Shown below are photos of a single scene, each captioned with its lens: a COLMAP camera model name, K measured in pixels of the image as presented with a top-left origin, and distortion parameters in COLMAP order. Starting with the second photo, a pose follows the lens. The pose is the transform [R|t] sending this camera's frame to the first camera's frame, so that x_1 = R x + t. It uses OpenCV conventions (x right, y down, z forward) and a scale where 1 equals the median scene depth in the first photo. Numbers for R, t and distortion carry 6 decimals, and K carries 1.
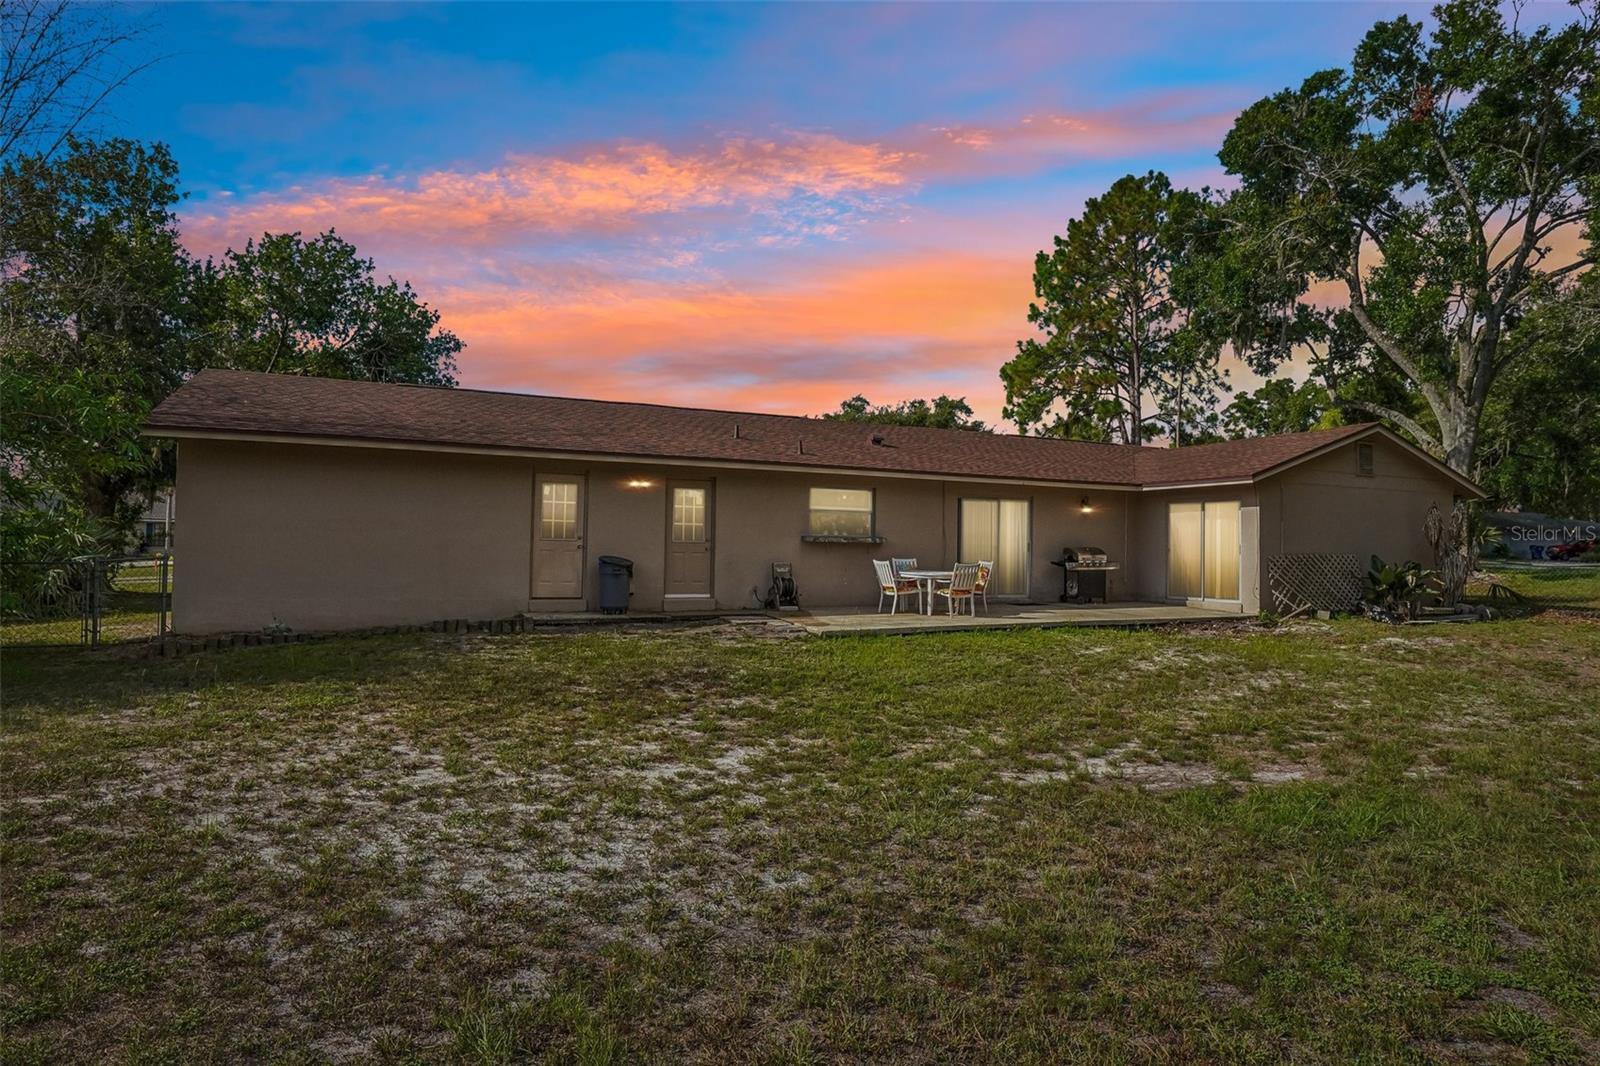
lens RADIAL K [[887.0, 0, 800.0], [0, 887.0, 533.0], [0, 0, 1]] dist [-0.030501, -0.000044]
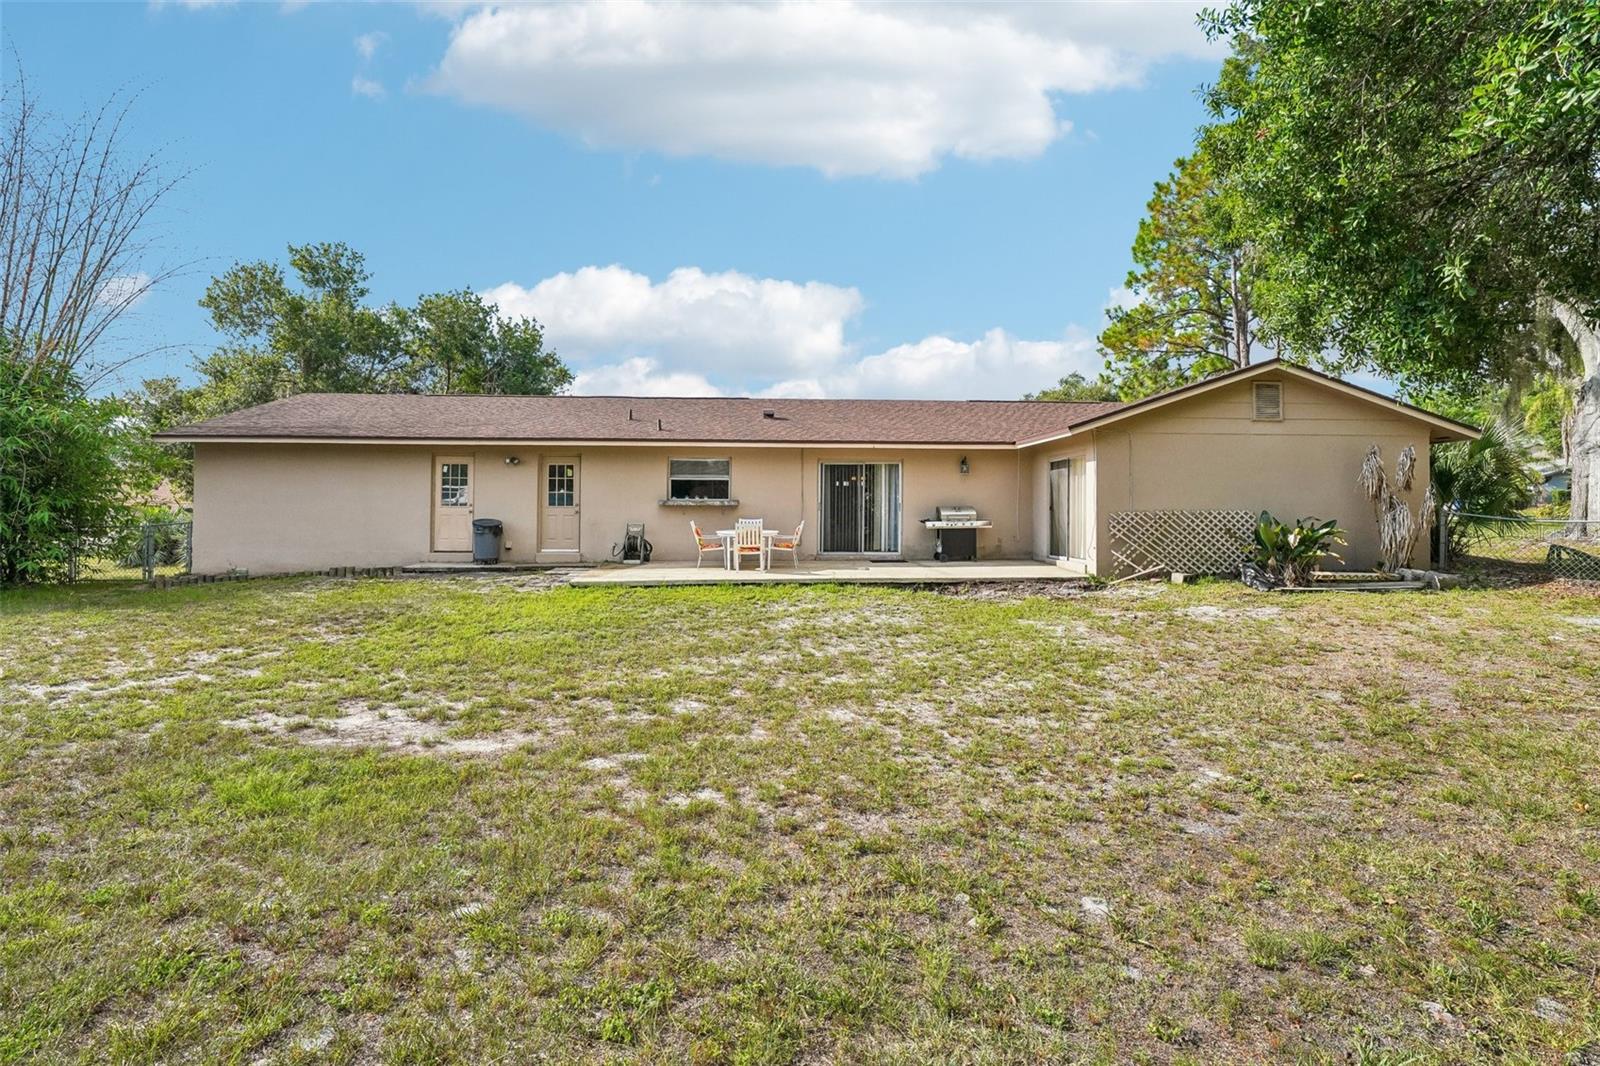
lens RADIAL K [[707.0, 0, 800.0], [0, 707.0, 533.0], [0, 0, 1]] dist [-0.001548, 0.000755]
pose [[0.930201, -0.000627, -0.367049, 0.500113], [0.018849, 0.998761, 0.046060, 0.006110], [0.366566, -0.049764, 0.929060, 0.183477]]
